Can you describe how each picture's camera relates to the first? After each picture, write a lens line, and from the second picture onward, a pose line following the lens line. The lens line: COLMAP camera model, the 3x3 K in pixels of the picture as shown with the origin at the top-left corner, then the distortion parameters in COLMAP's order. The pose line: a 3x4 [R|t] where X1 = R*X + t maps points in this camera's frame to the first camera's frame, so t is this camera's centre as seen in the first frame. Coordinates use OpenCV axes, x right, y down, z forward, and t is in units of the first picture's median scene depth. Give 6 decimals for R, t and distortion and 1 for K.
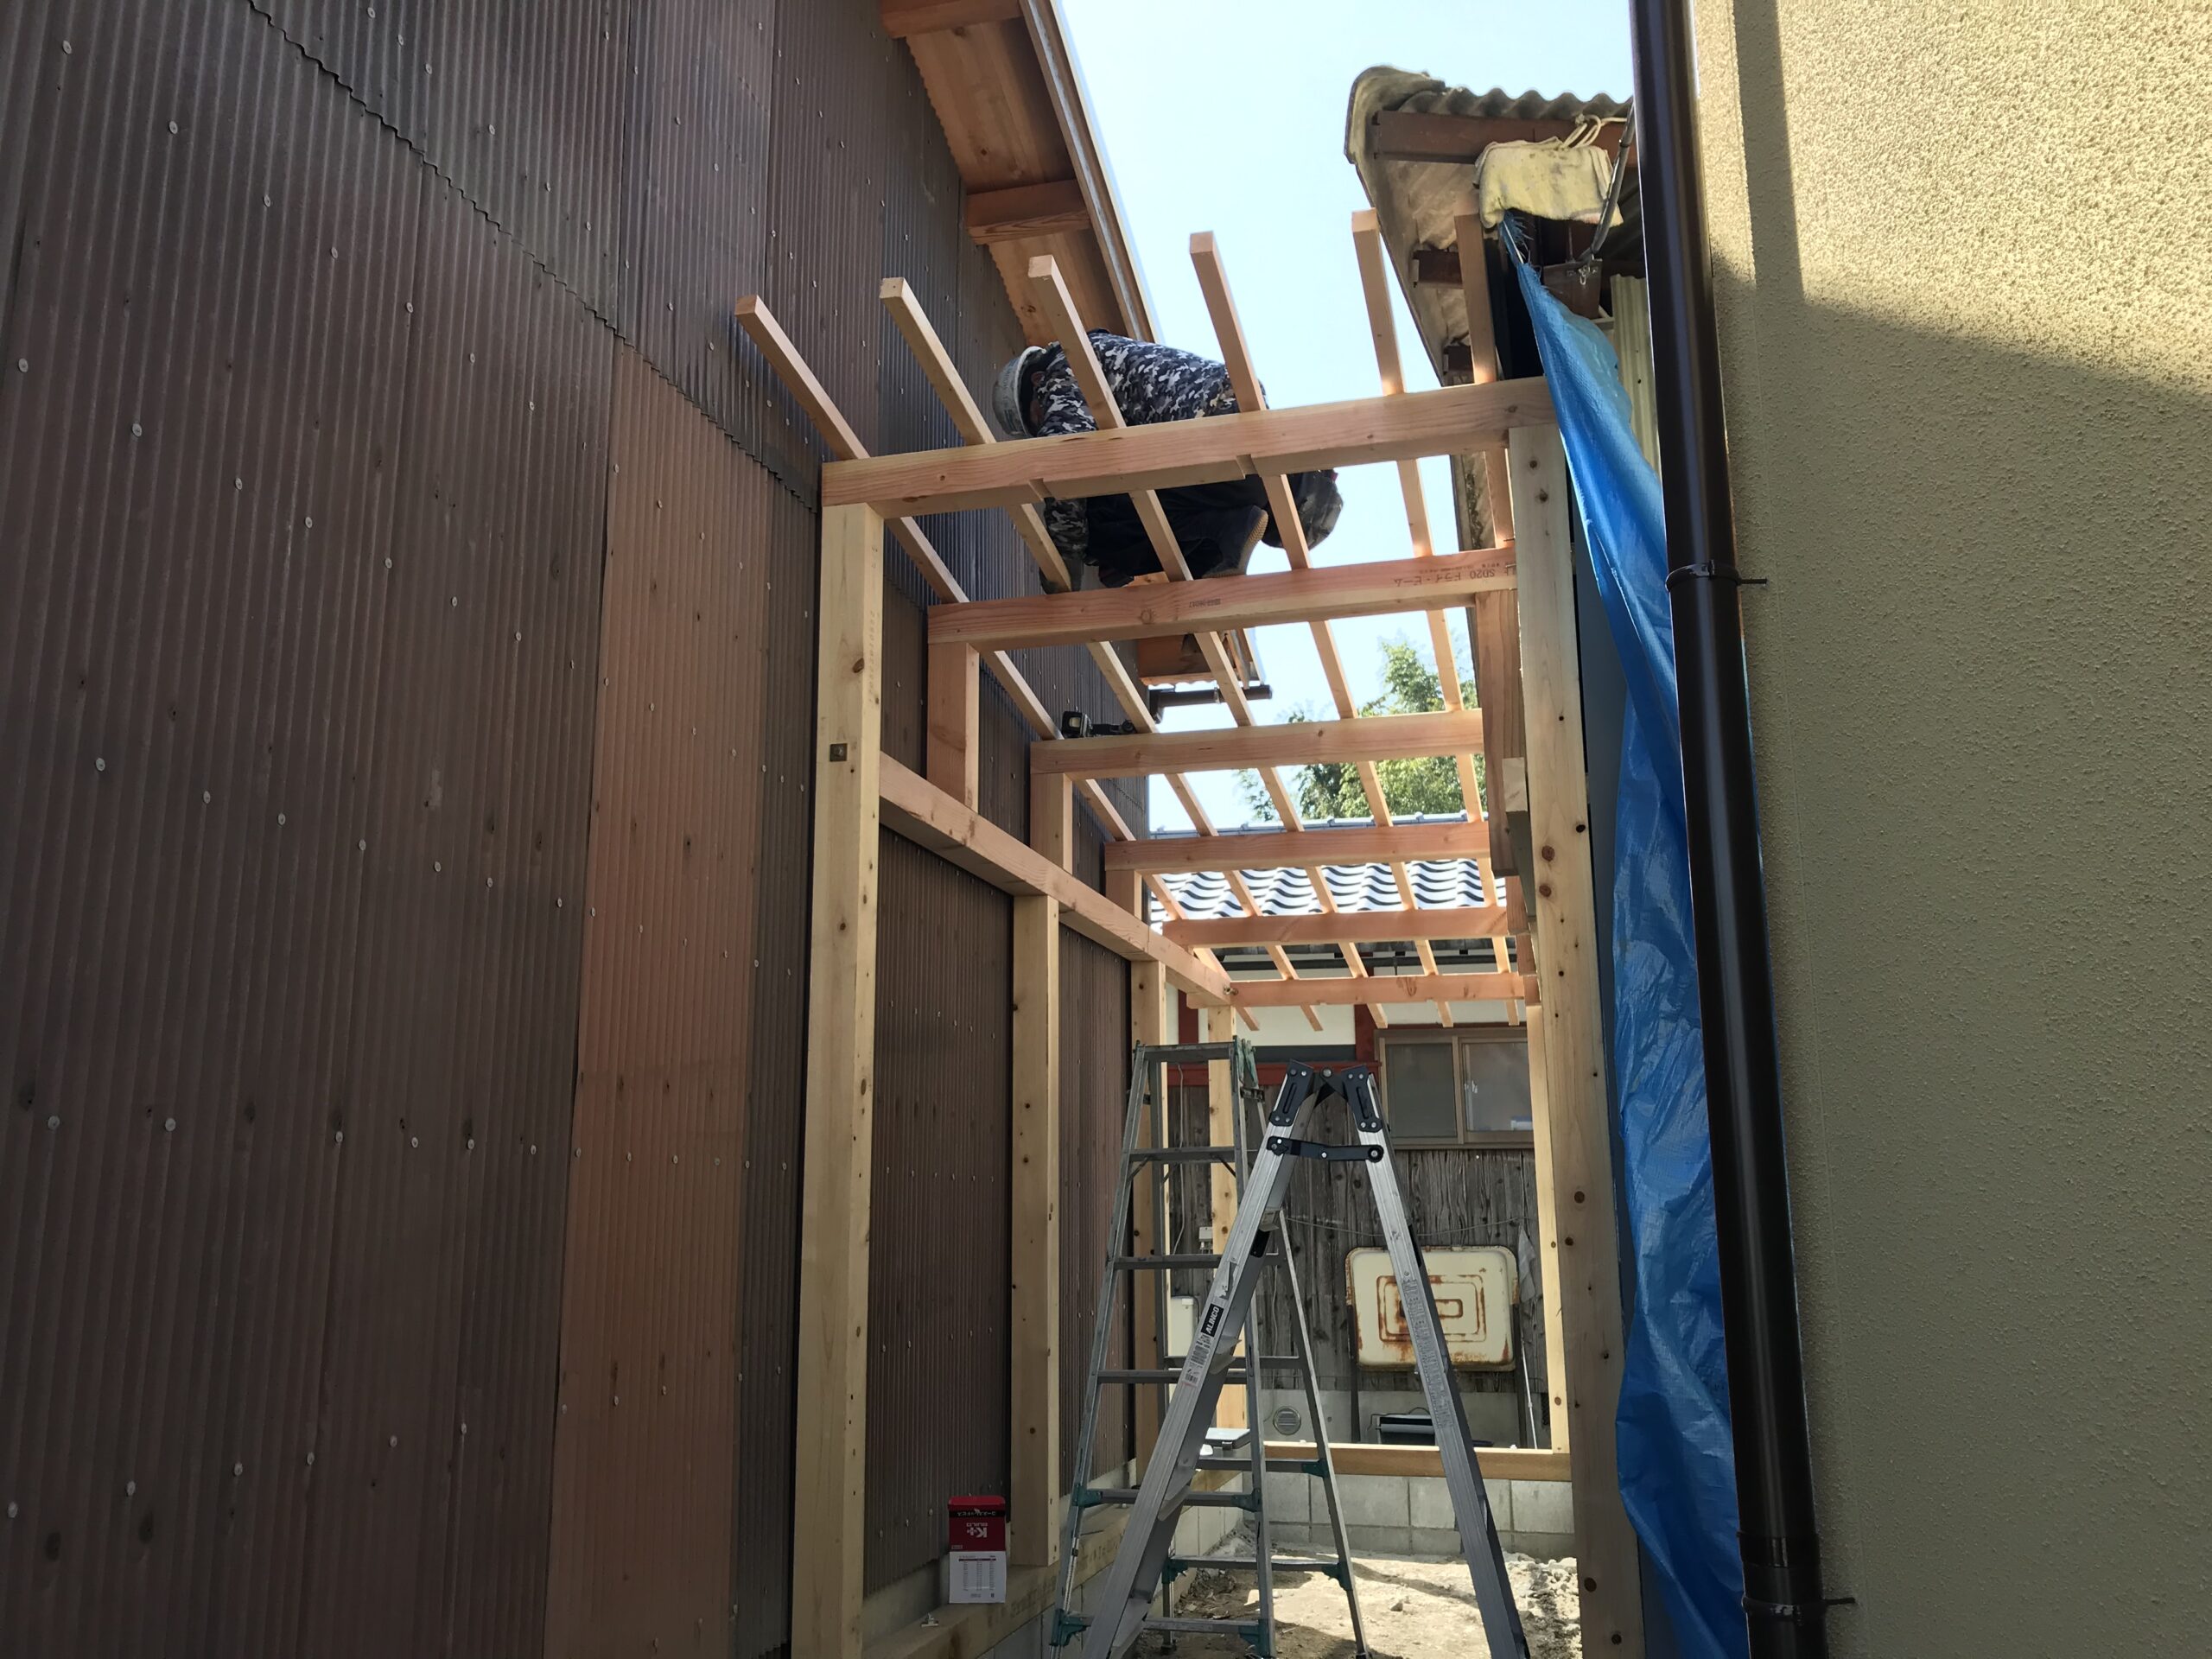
lens RADIAL K [[1786.7, 0, 1106.0], [0, 1786.7, 829.5], [0, 0, 1]] dist [0.053187, 0.001229]
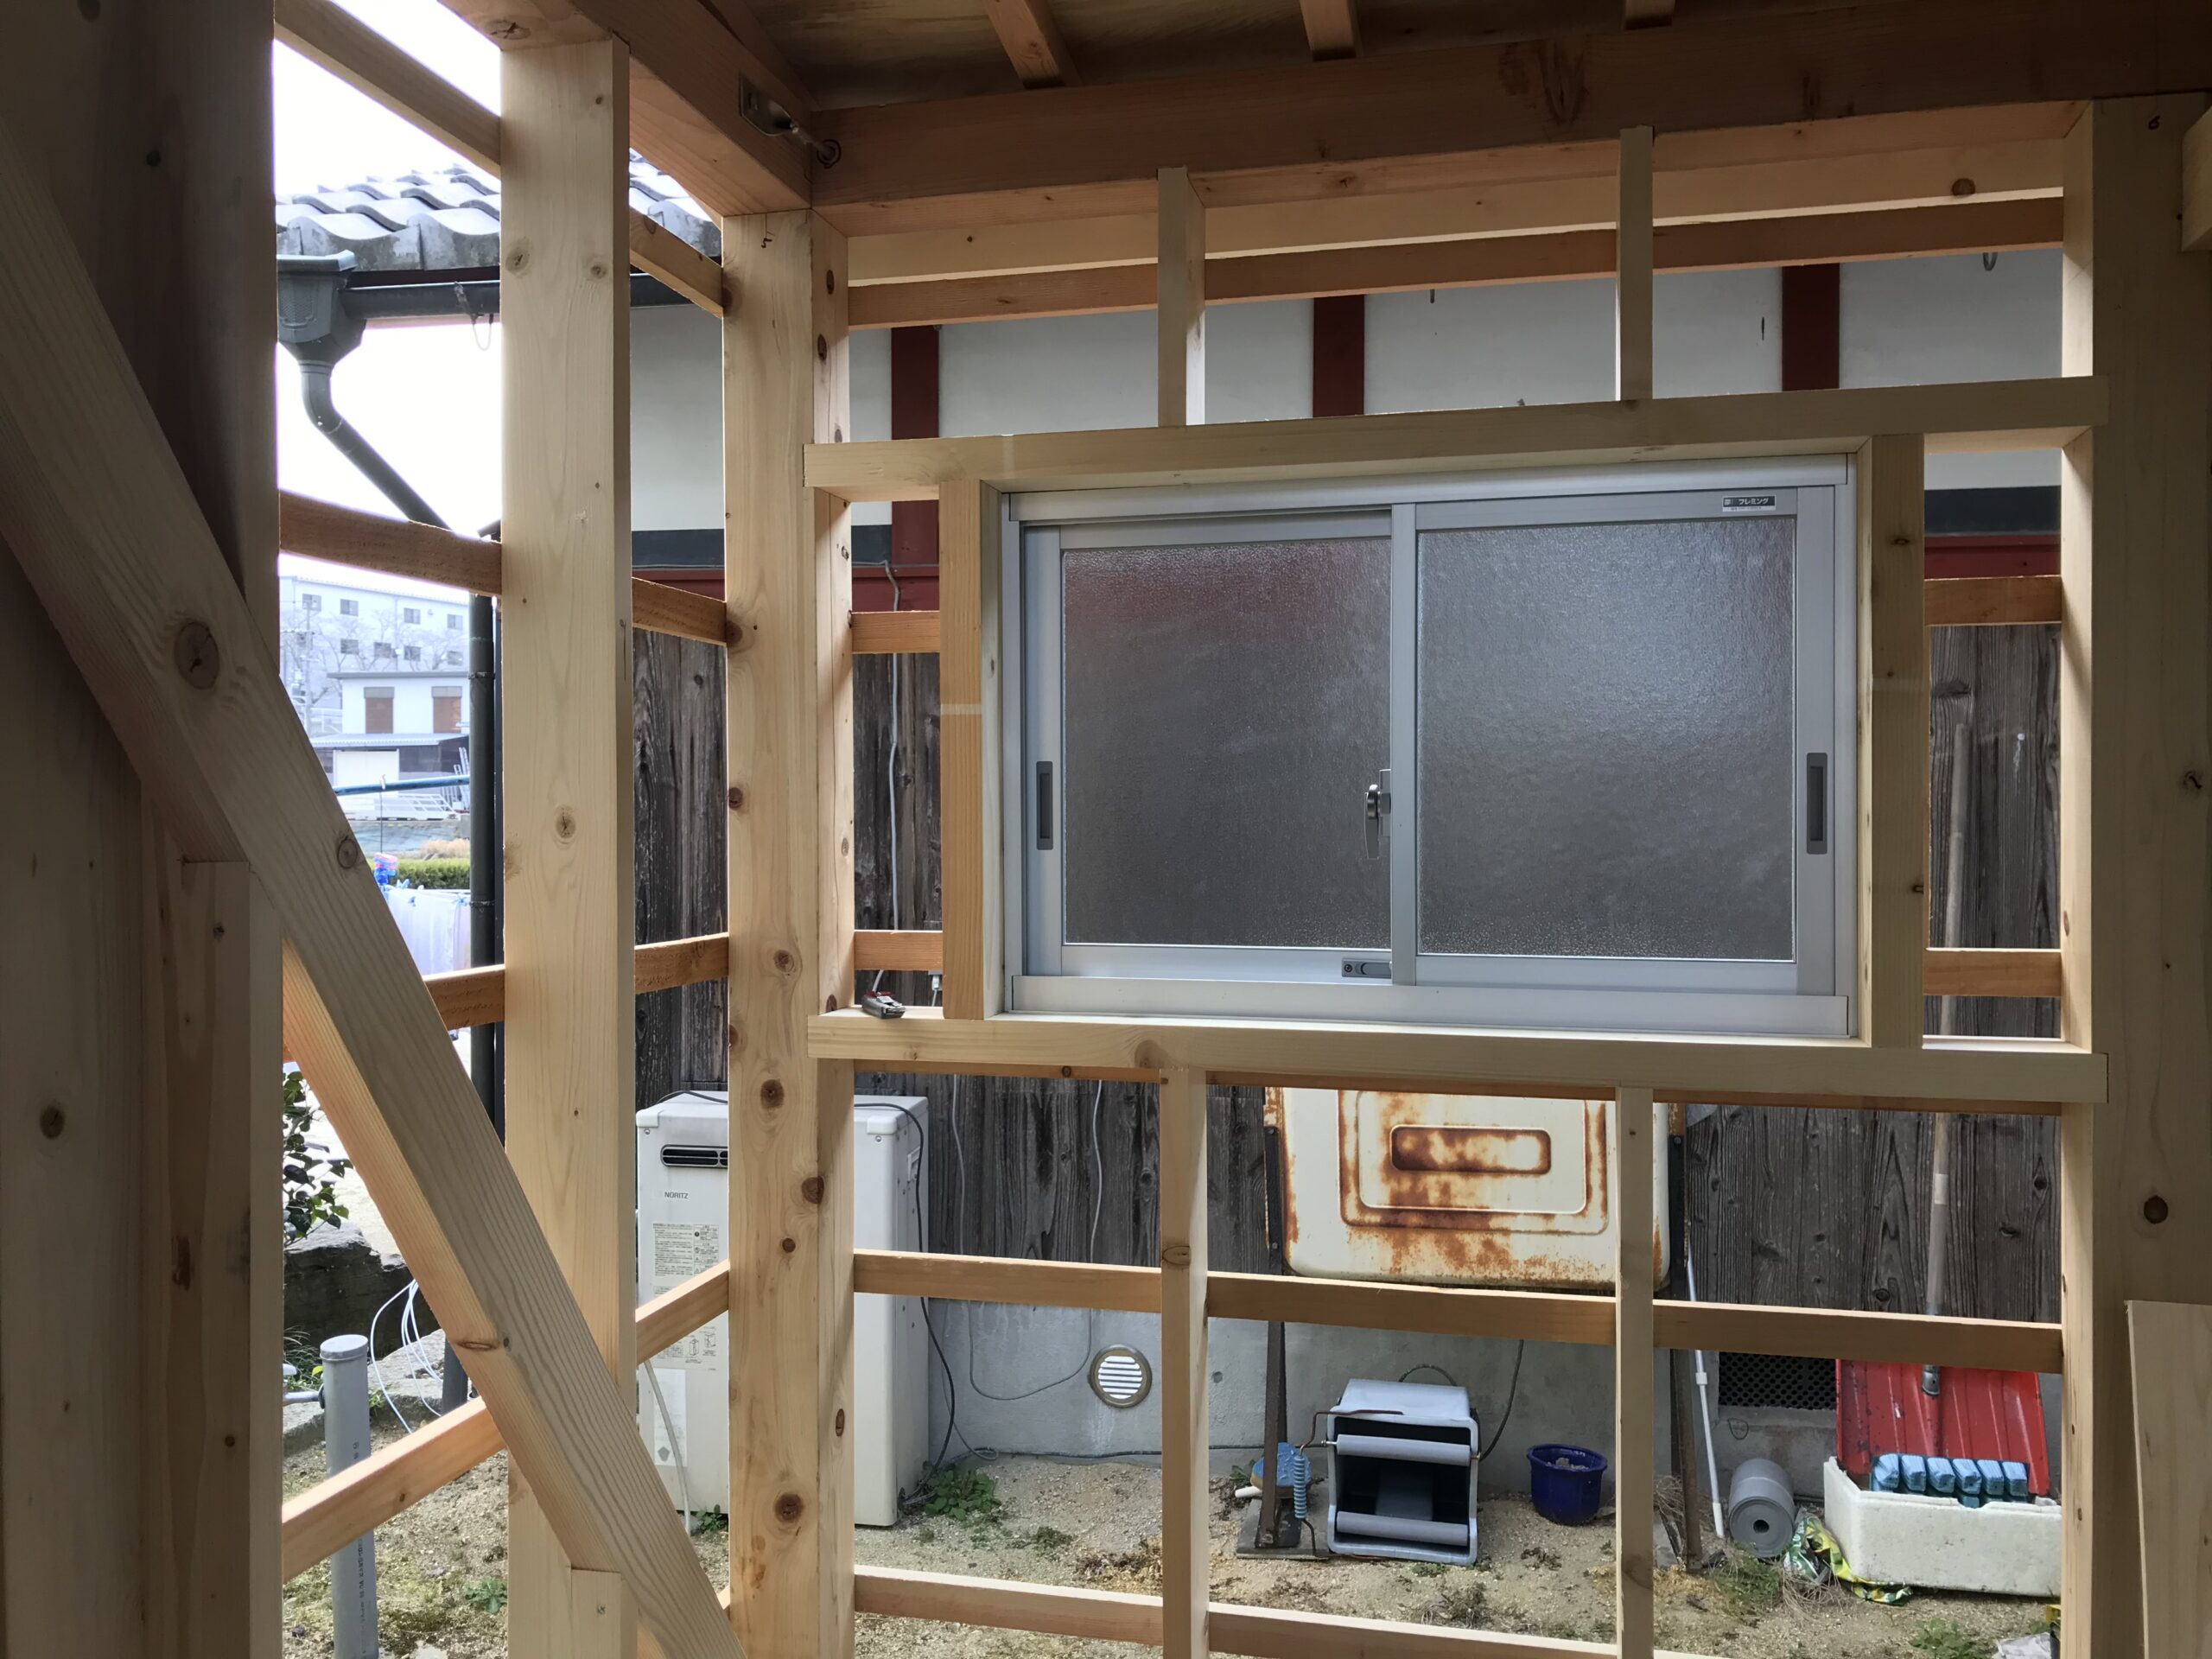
lens RADIAL K [[1782.4, 0, 1106.0], [0, 1782.4, 829.5], [0, 0, 1]] dist [0.013311, -0.003902]
pose [[0.999477, 0.003607, 0.032135, 0.085970], [-0.010133, 0.978639, 0.205335, 0.115059], [-0.030708, -0.205553, 0.978164, 0.626112]]
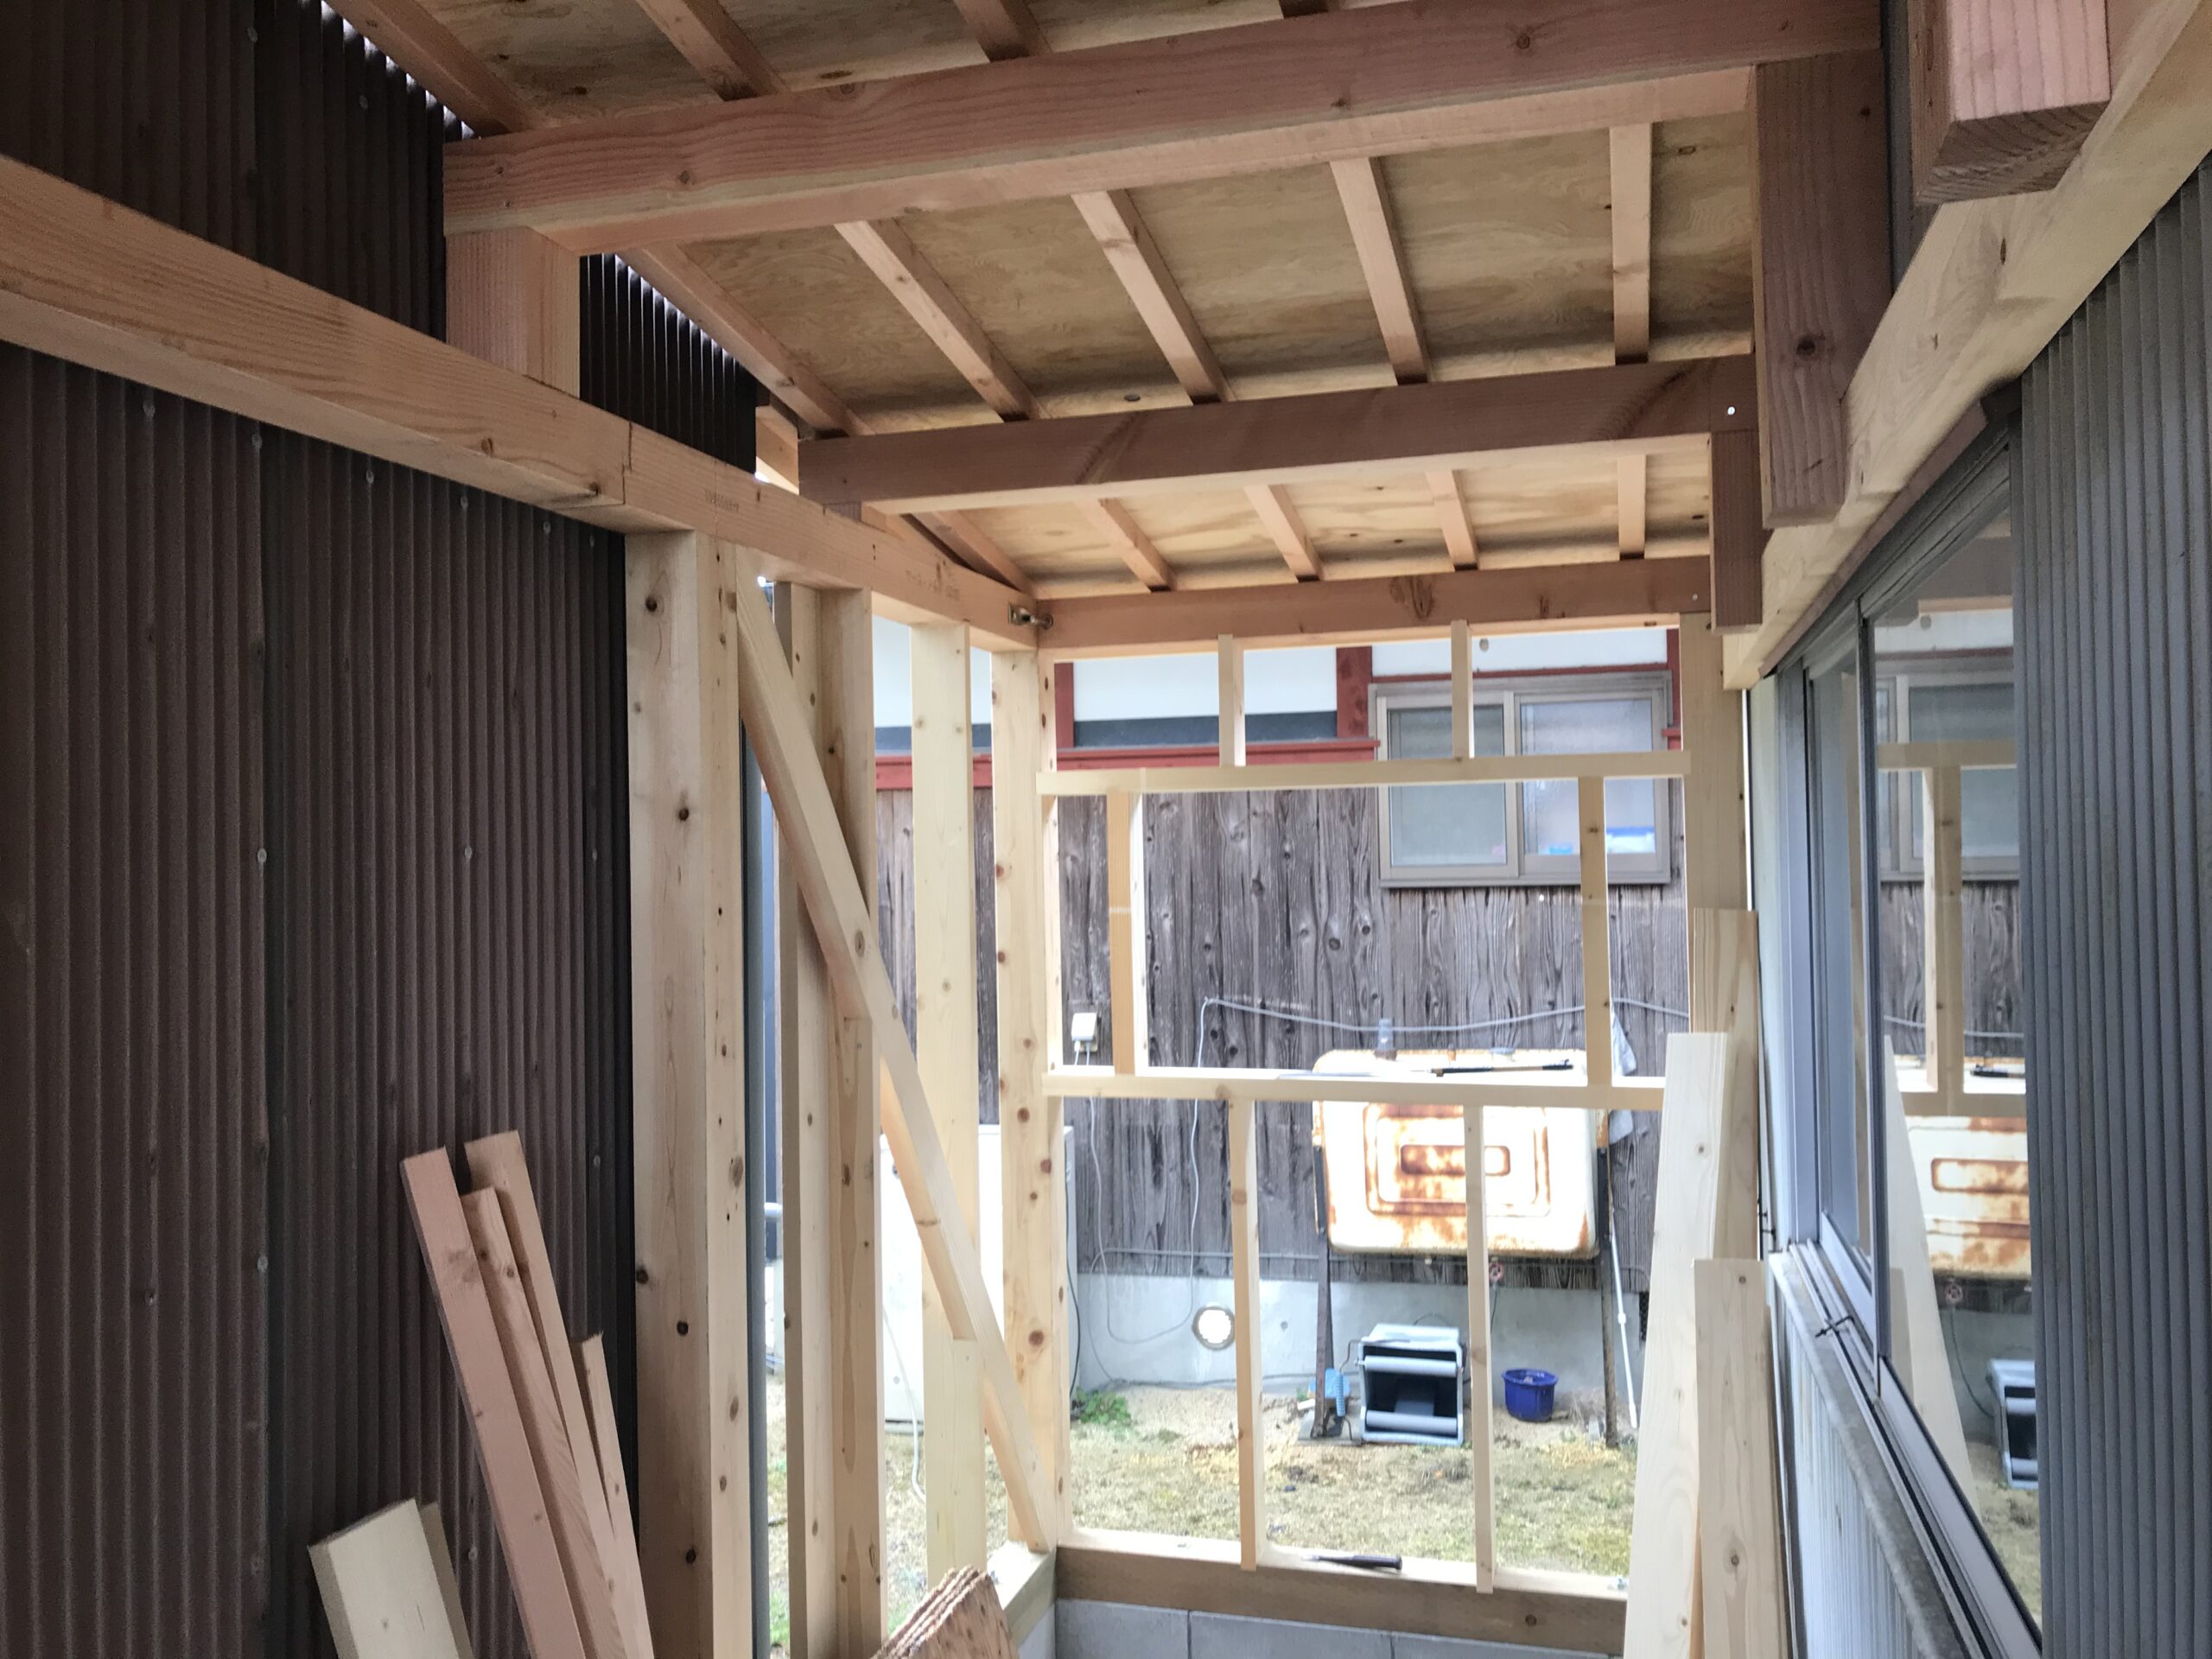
lens RADIAL K [[1782.4, 0, 1106.0], [0, 1782.4, 829.5], [0, 0, 1]] dist [0.013311, -0.003902]
pose [[0.999754, -0.014934, -0.016401, 0.079300], [0.017635, 0.983632, 0.179323, 0.057211], [0.013455, -0.179568, 0.983653, 0.452689]]
